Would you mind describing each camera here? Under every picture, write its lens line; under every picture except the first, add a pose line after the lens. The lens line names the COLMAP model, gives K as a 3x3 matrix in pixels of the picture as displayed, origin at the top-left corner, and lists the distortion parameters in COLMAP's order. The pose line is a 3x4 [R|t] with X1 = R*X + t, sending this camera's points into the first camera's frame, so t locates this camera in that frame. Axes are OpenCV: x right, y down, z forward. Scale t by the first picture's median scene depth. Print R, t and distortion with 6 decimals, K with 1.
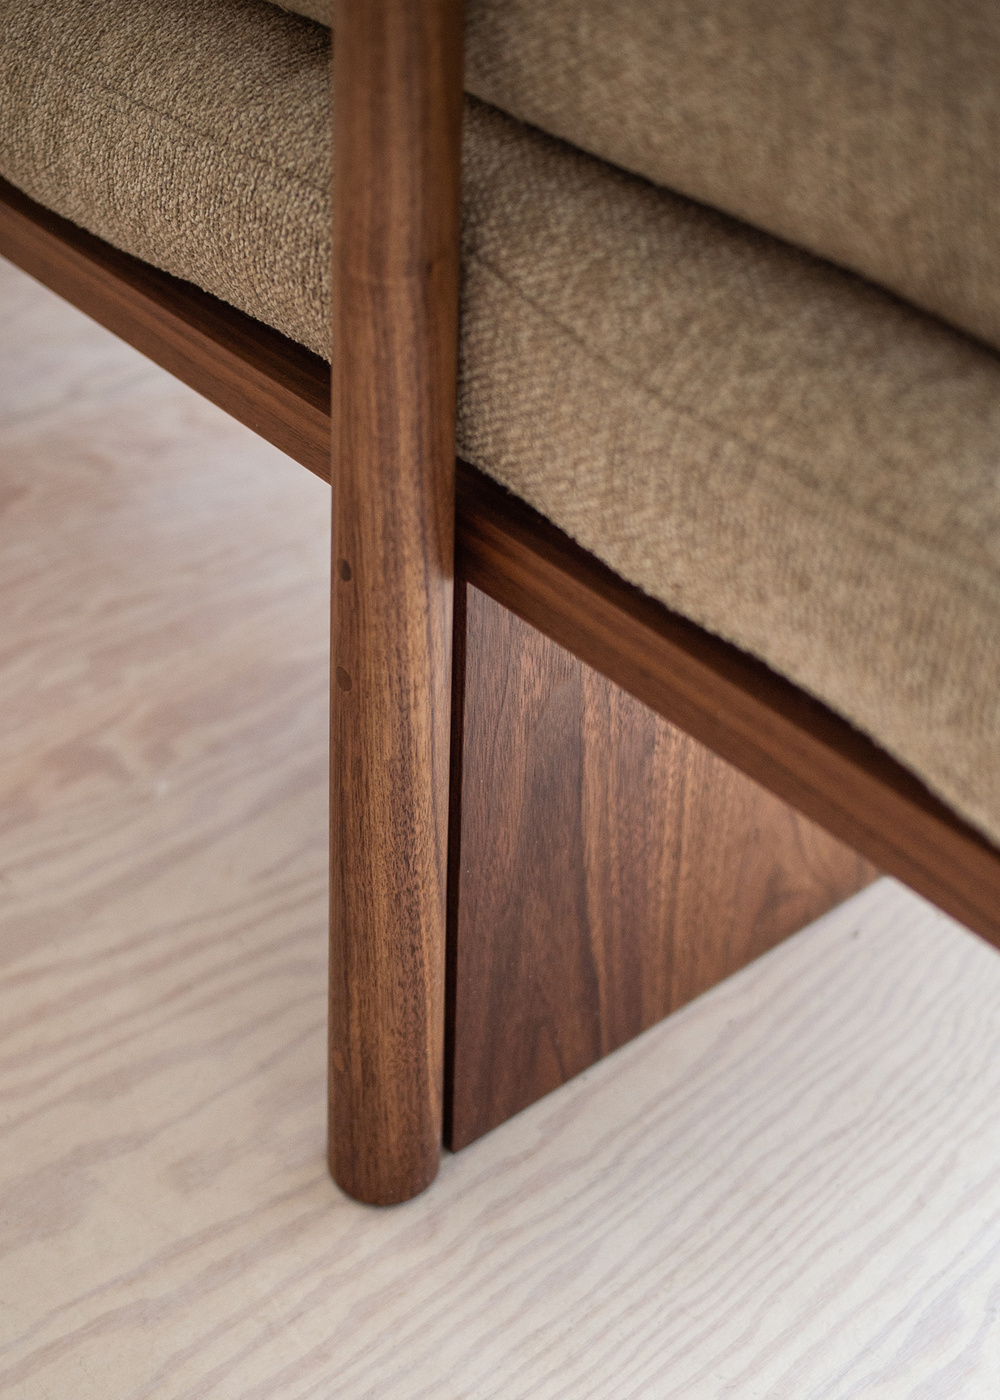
lens RADIAL K [[5824.2, 0, 497.3], [0, 5824.2, 700.4], [0, 0, 1]] dist [-0.663424, 0.000000]
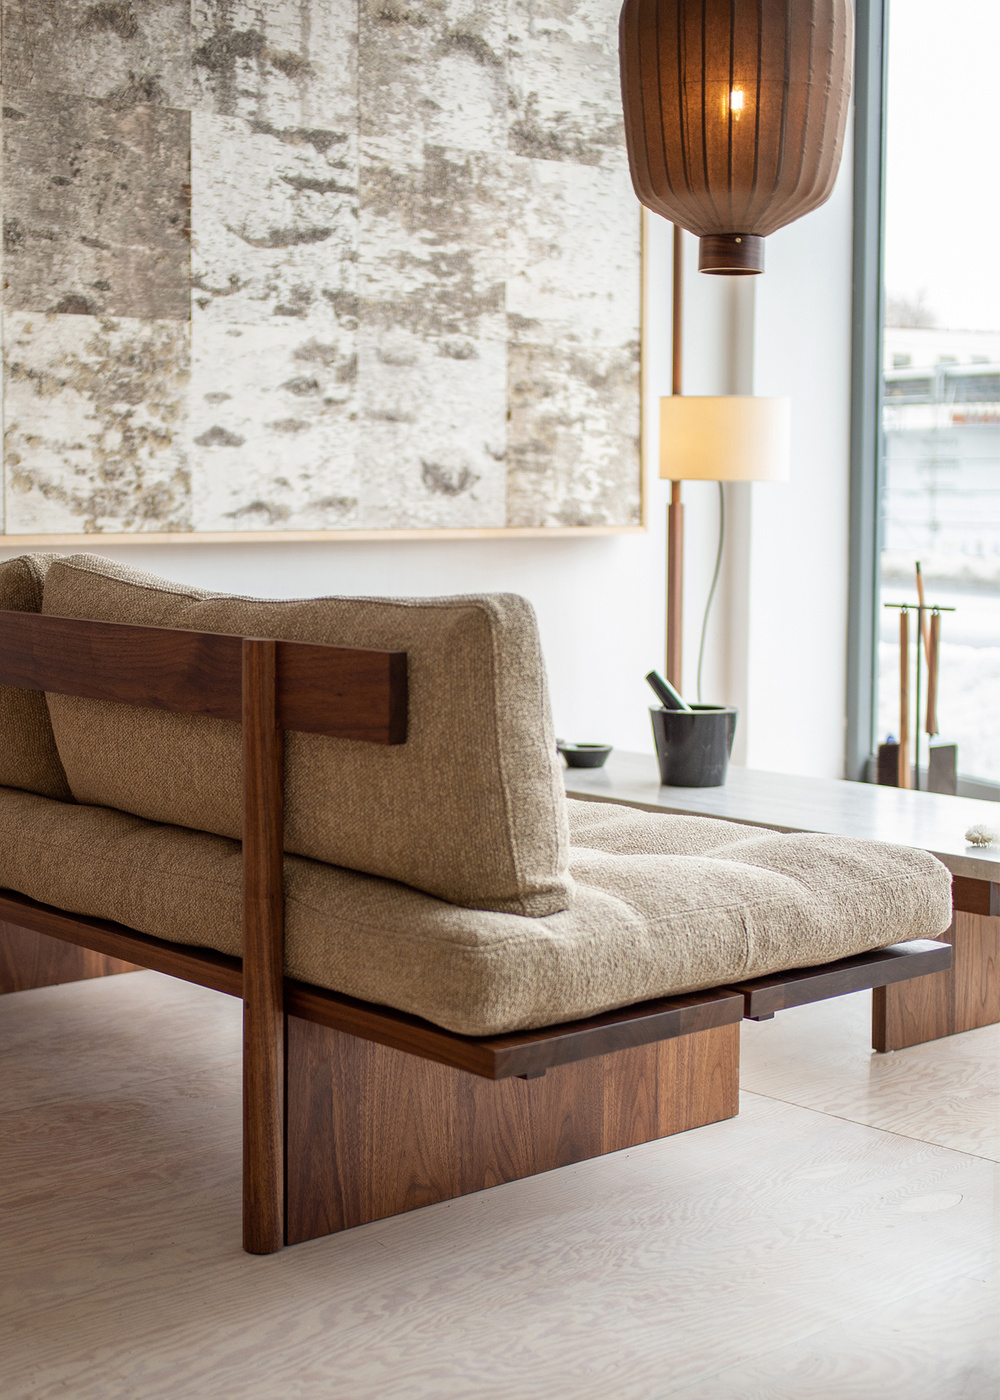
lens RADIAL K [[5824.2, 0, 500.2], [0, 5824.2, 700.8], [0, 0, 1]] dist [-0.663424, 0.000000]
pose [[0.999910, -0.004701, 0.012546, 0.062174], [0.007145, 0.979247, -0.202542, 0.395167], [-0.011334, 0.202614, 0.979193, -1.812389]]
